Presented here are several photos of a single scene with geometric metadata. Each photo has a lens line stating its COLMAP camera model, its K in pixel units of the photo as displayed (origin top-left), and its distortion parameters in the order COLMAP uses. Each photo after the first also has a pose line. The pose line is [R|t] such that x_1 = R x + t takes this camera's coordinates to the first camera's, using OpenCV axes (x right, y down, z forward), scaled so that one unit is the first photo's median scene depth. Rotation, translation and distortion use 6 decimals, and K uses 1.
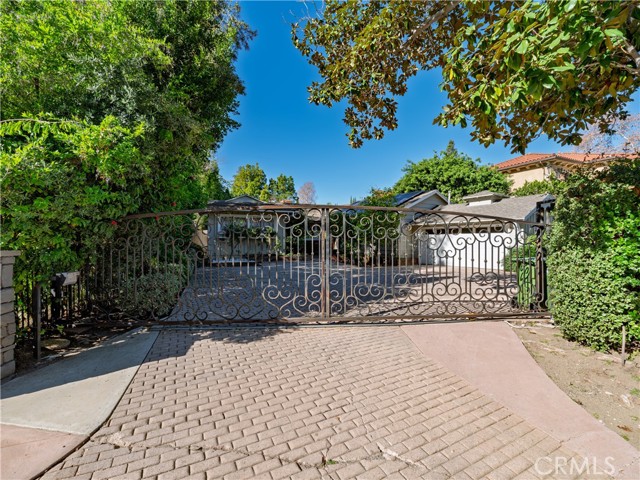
lens RADIAL K [[291.9, 0, 341.1], [0, 291.9, 241.7], [0, 0, 1]] dist [-0.001637, -0.001160]
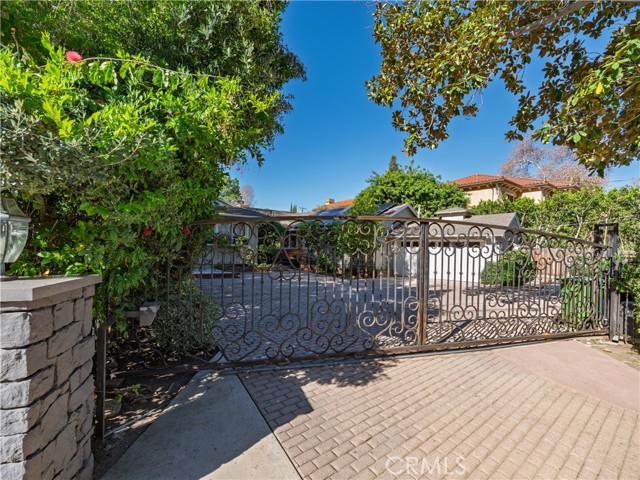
lens RADIAL K [[291.9, 0, 332.3], [0, 291.9, 253.3], [0, 0, 1]] dist [-0.001637, -0.001160]
pose [[0.976682, 0.022053, 0.213555, -0.487365], [-0.024825, 0.999639, 0.010309, -0.020517], [-0.213251, -0.015370, 0.976877, 0.187305]]
